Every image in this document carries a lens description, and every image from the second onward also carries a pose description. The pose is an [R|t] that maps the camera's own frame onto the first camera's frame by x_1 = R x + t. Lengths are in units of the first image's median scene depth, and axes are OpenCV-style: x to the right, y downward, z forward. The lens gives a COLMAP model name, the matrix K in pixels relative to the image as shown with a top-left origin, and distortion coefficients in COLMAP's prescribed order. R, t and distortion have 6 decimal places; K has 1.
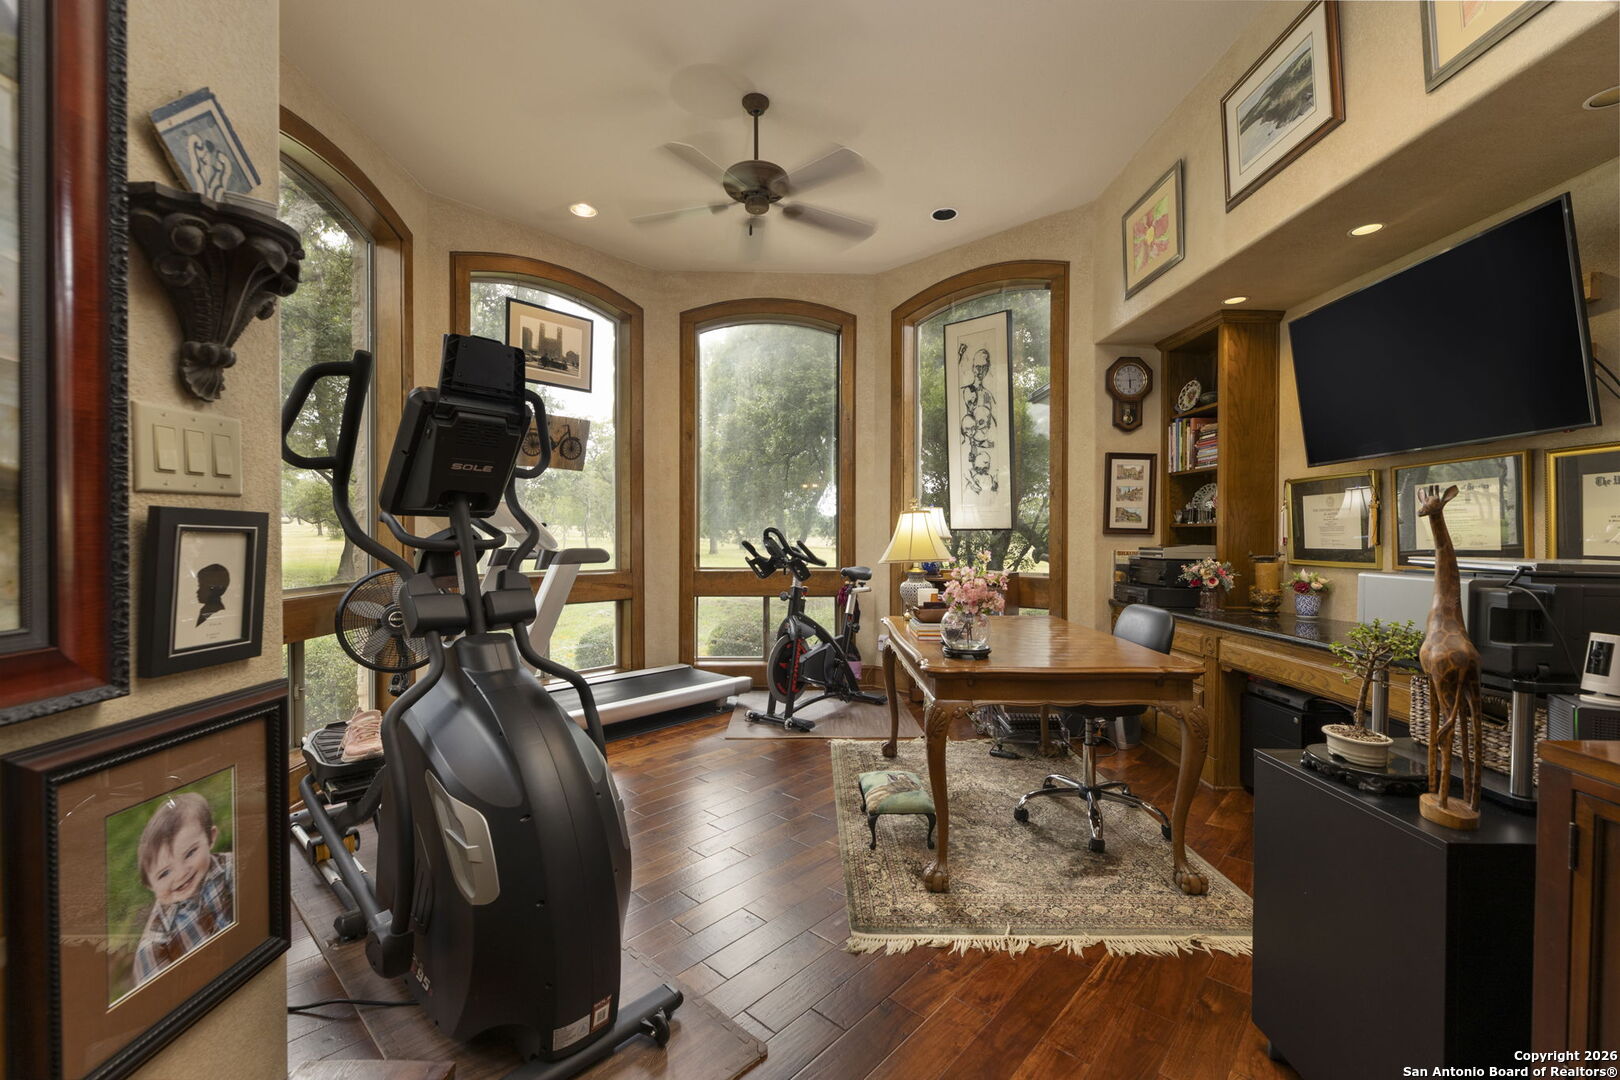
lens RADIAL K [[677.1, 0, 810.0], [0, 677.1, 540.0], [0, 0, 1]] dist [-0.001266, -0.000270]
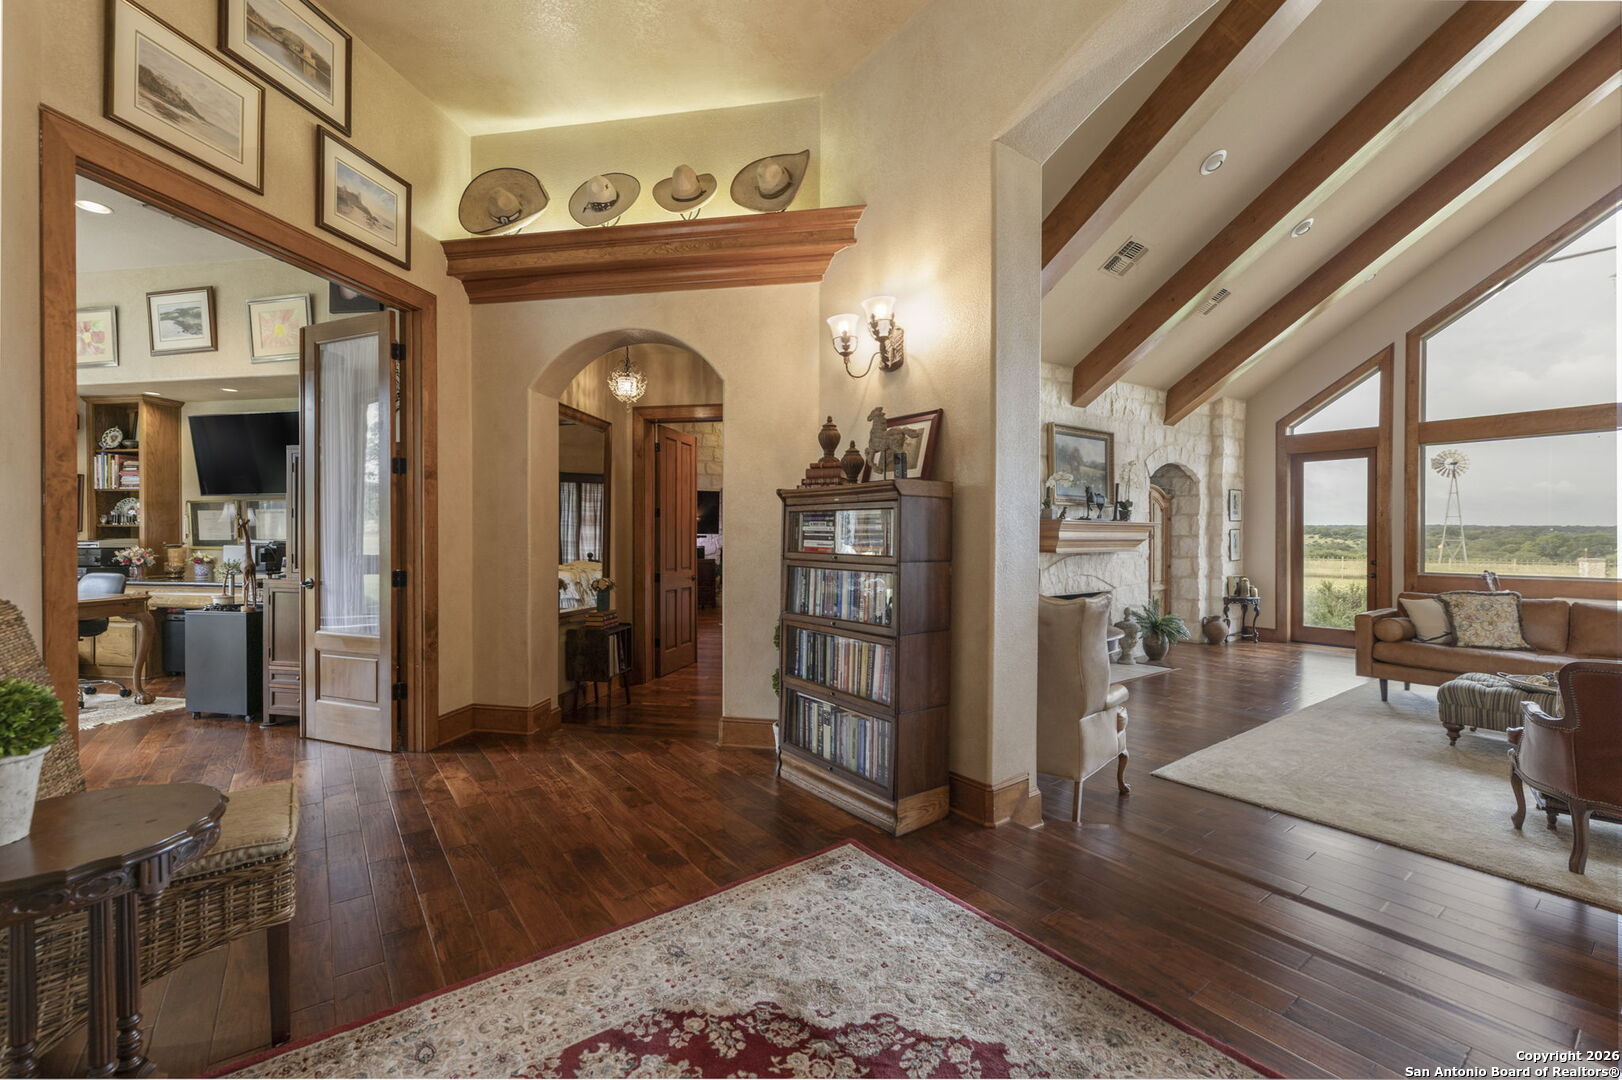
lens RADIAL K [[677.9, 0, 811.0], [0, 677.9, 540.0], [0, 0, 1]] dist [-0.001266, -0.000270]
pose [[0.194703, -0.012600, 0.980781, -0.674477], [0.005710, 0.999915, 0.011712, 0.001206], [-0.980846, 0.003320, 0.194758, -0.889316]]
